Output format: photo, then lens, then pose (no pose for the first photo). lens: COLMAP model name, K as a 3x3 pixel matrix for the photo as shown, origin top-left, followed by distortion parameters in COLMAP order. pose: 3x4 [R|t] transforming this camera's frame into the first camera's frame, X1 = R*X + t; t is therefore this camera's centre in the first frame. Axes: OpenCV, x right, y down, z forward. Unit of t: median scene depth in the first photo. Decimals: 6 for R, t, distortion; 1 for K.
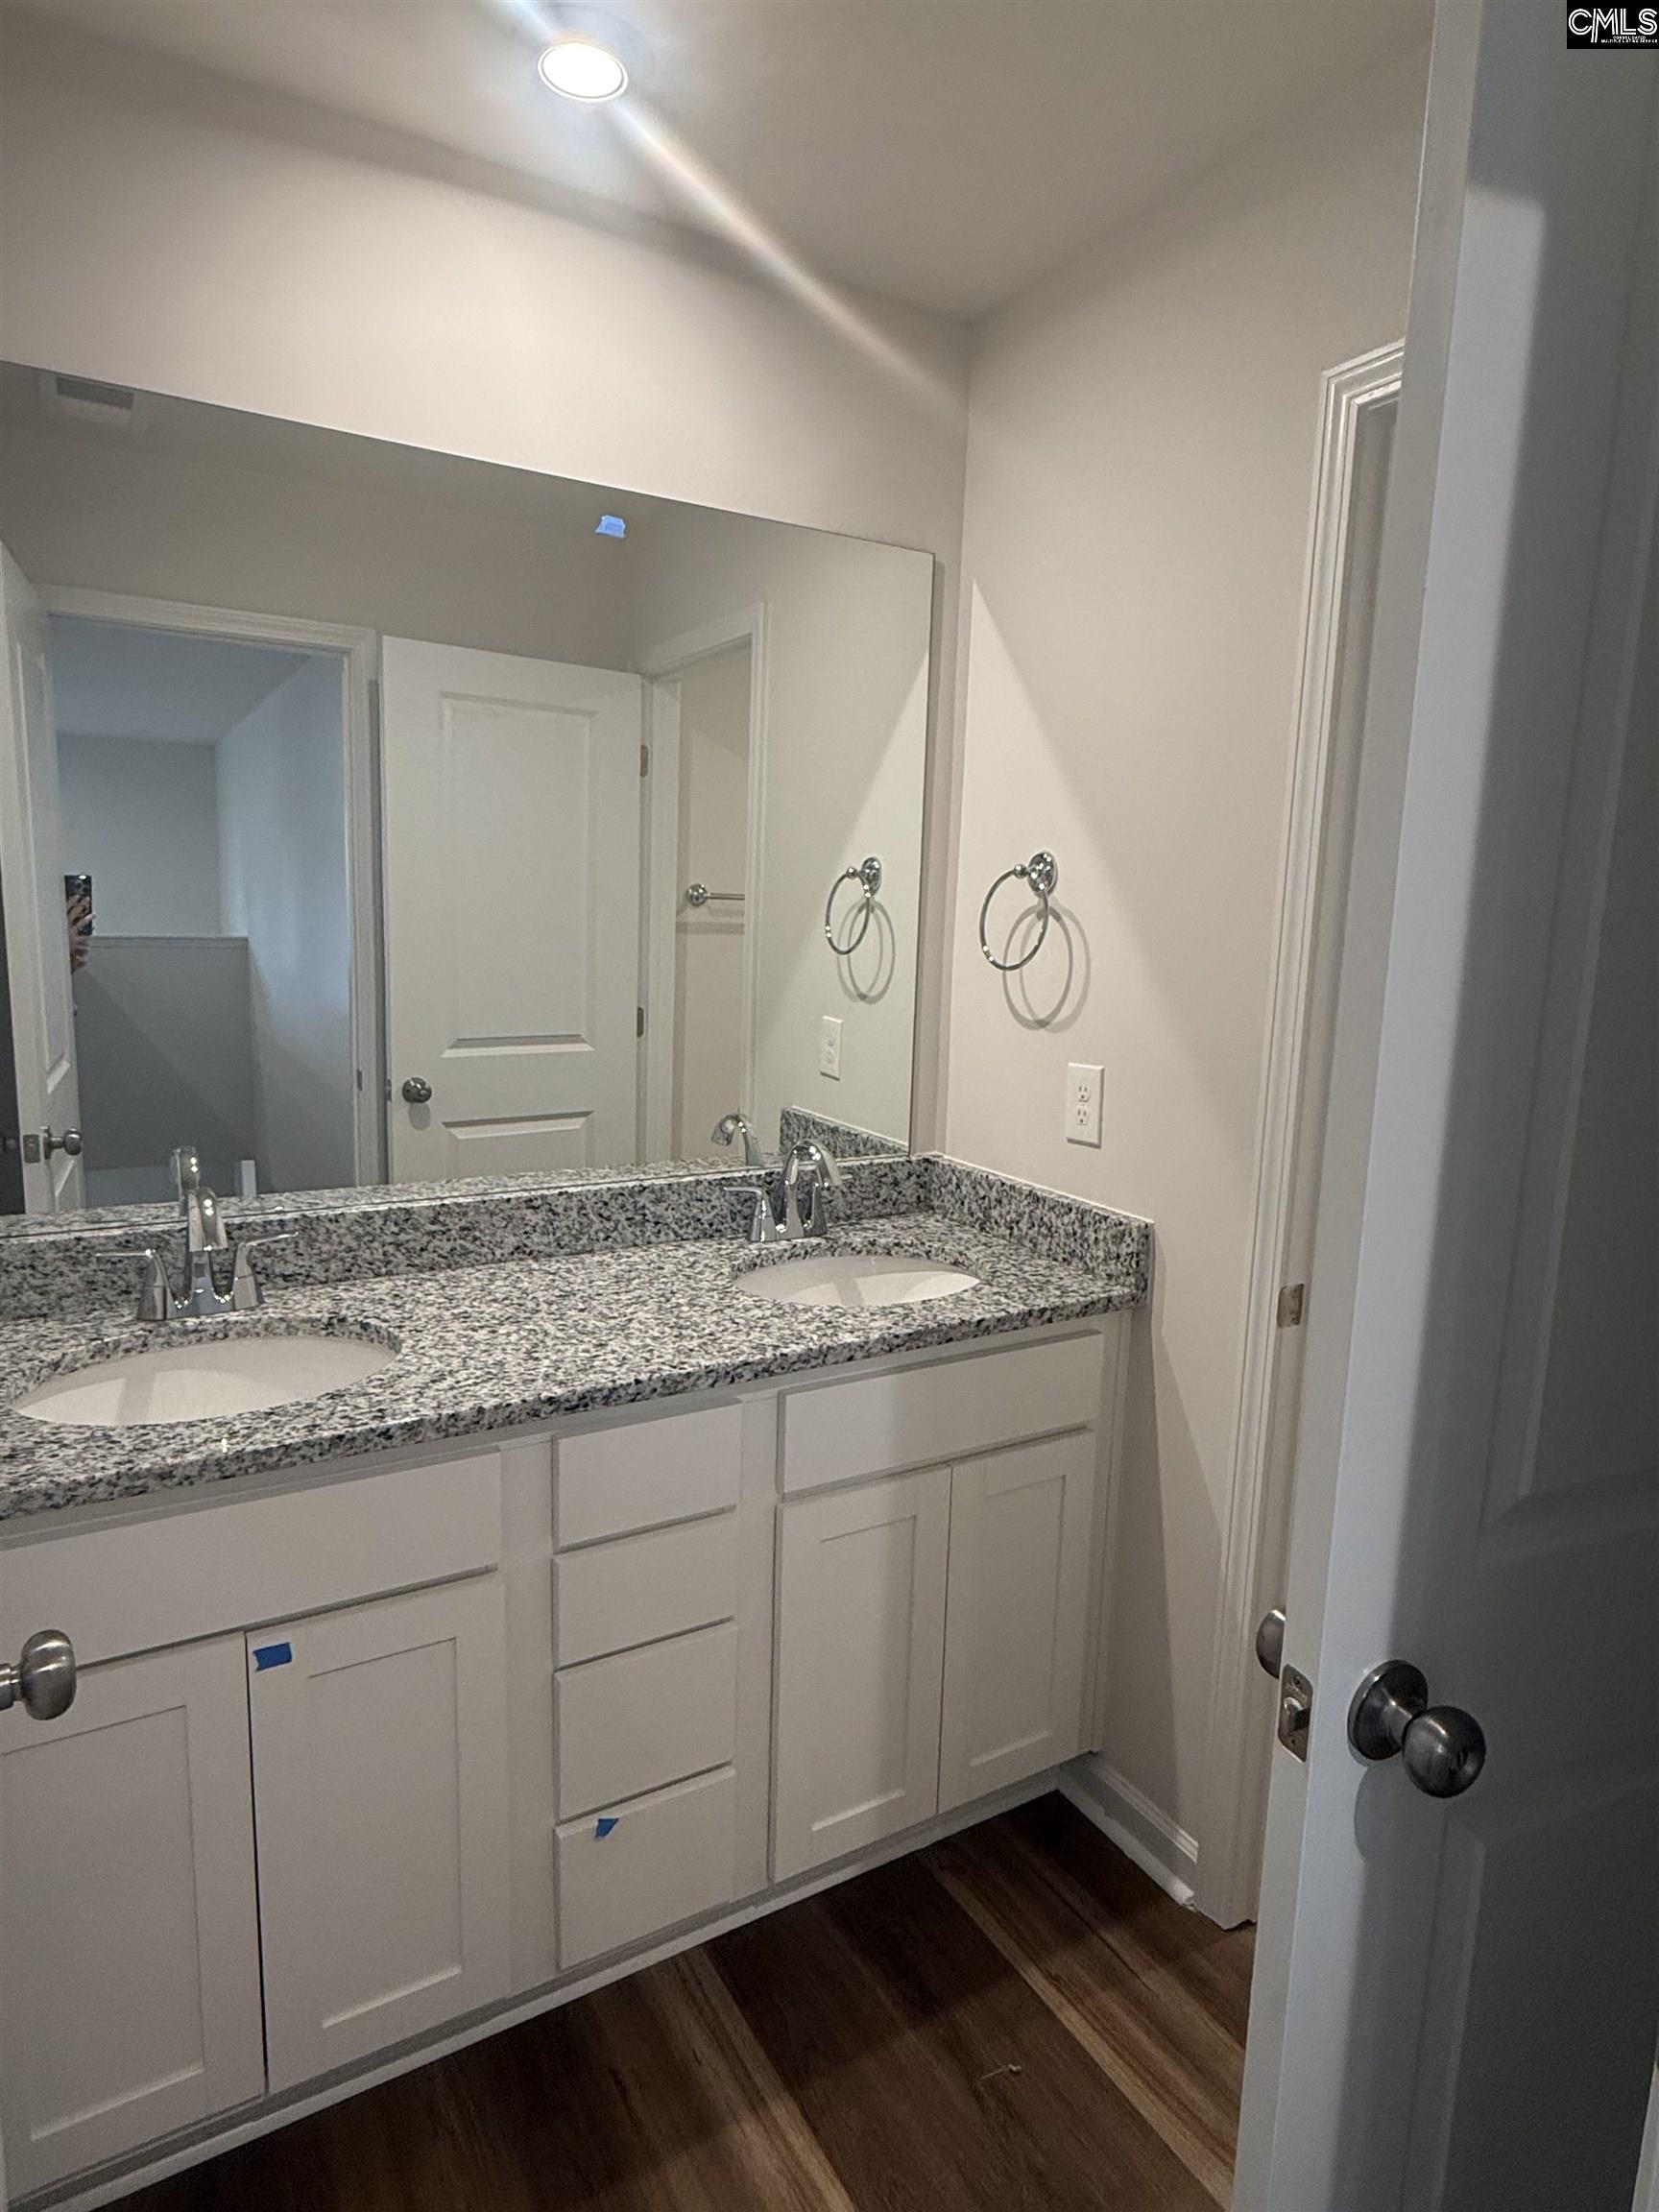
lens RADIAL K [[1244.2, 0, 829.5], [0, 1244.2, 1106.0], [0, 0, 1]] dist [0.002658, 0.000056]
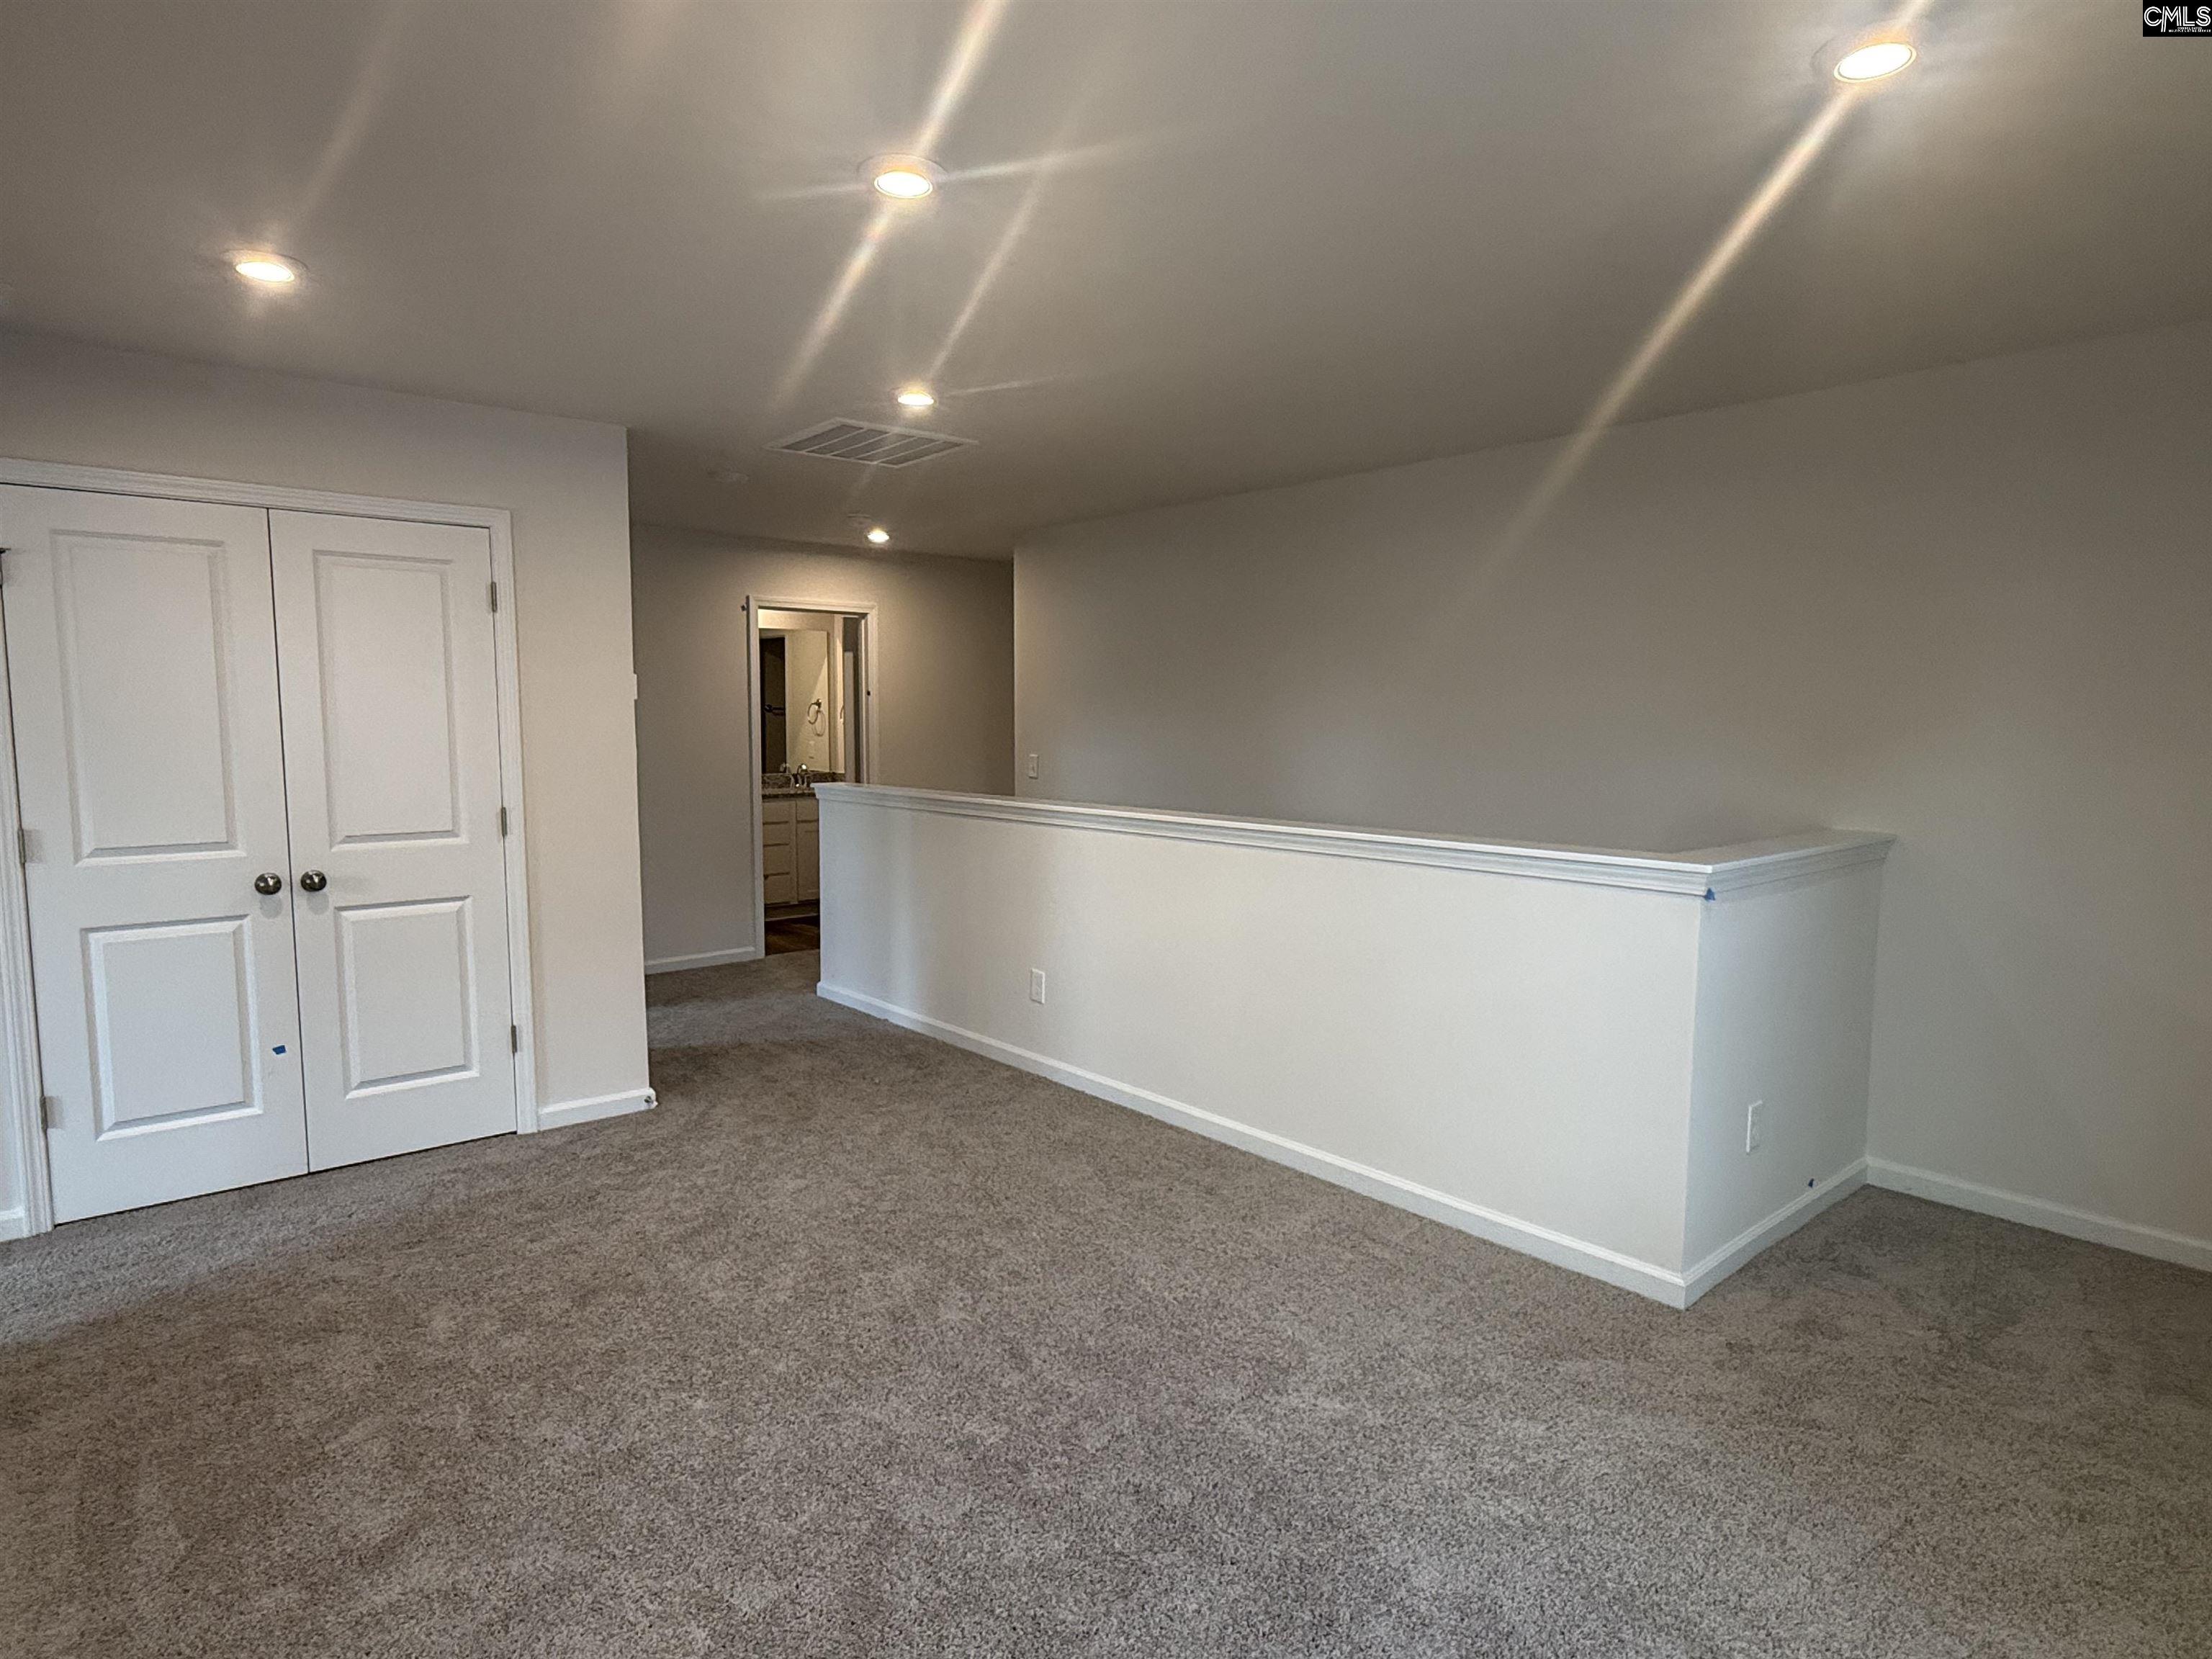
lens RADIAL K [[1244.2, 0, 1106.0], [0, 1244.2, 829.5], [0, 0, 1]] dist [0.002658, 0.000056]
pose [[0.925803, -0.058691, 0.373423, -0.074025], [0.082792, 0.995371, -0.048816, 0.057562], [-0.368829, 0.076110, 0.926376, -0.355059]]
